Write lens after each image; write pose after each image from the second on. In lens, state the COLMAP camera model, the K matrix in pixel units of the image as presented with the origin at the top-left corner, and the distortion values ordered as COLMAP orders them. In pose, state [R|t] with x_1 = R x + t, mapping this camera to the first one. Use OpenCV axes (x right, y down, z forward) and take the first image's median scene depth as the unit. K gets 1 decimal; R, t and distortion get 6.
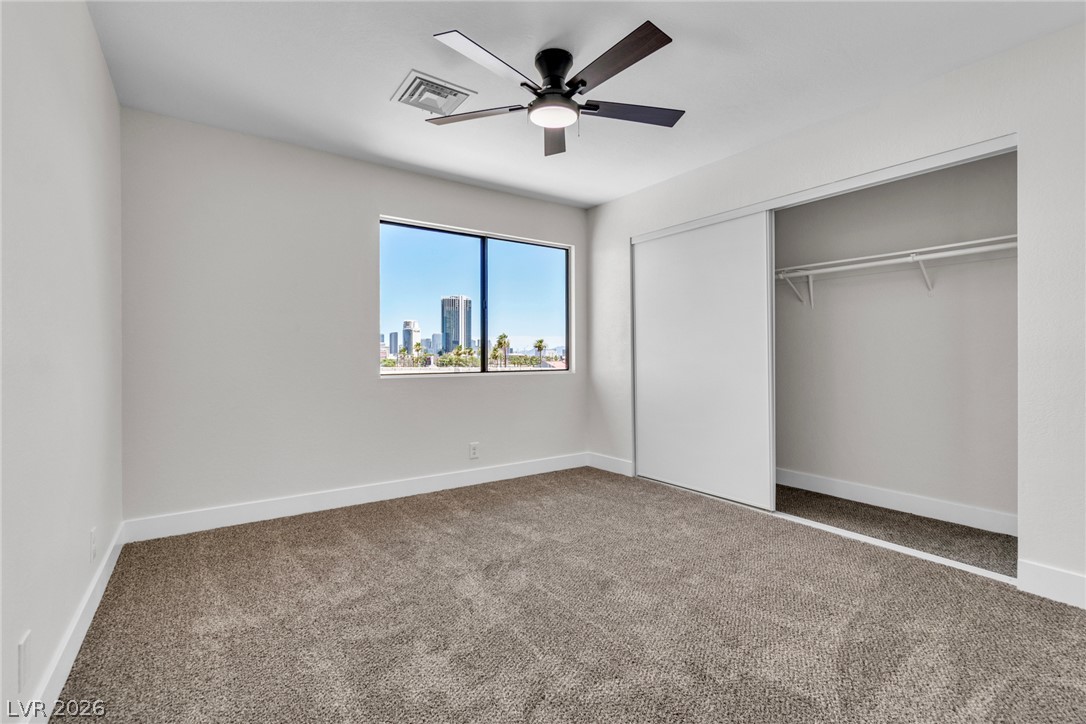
lens RADIAL K [[498.5, 0, 547.7], [0, 498.5, 349.7], [0, 0, 1]] dist [0.003326, 0.000004]
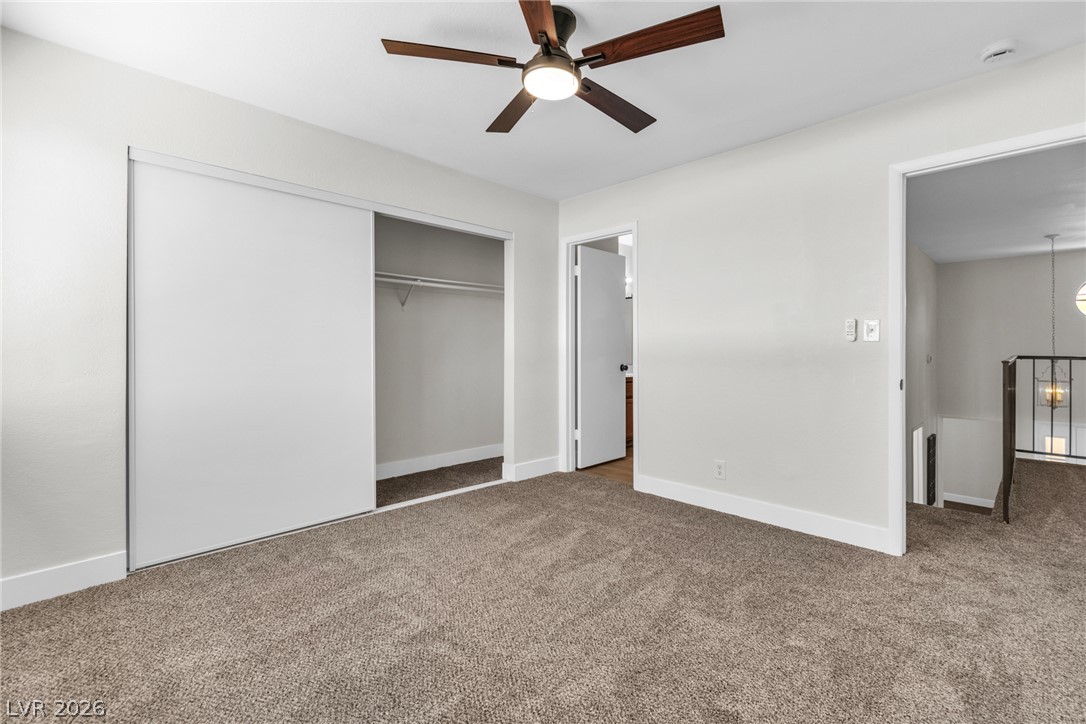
lens RADIAL K [[476.2, 0, 543.9], [0, 476.2, 358.8], [0, 0, 1]] dist [-0.000417, -0.000617]
pose [[-0.152996, -0.011468, 0.988160, -0.568049], [-0.000371, 0.999933, 0.011547, 0.006412], [-0.988227, 0.001400, -0.152990, 0.831115]]
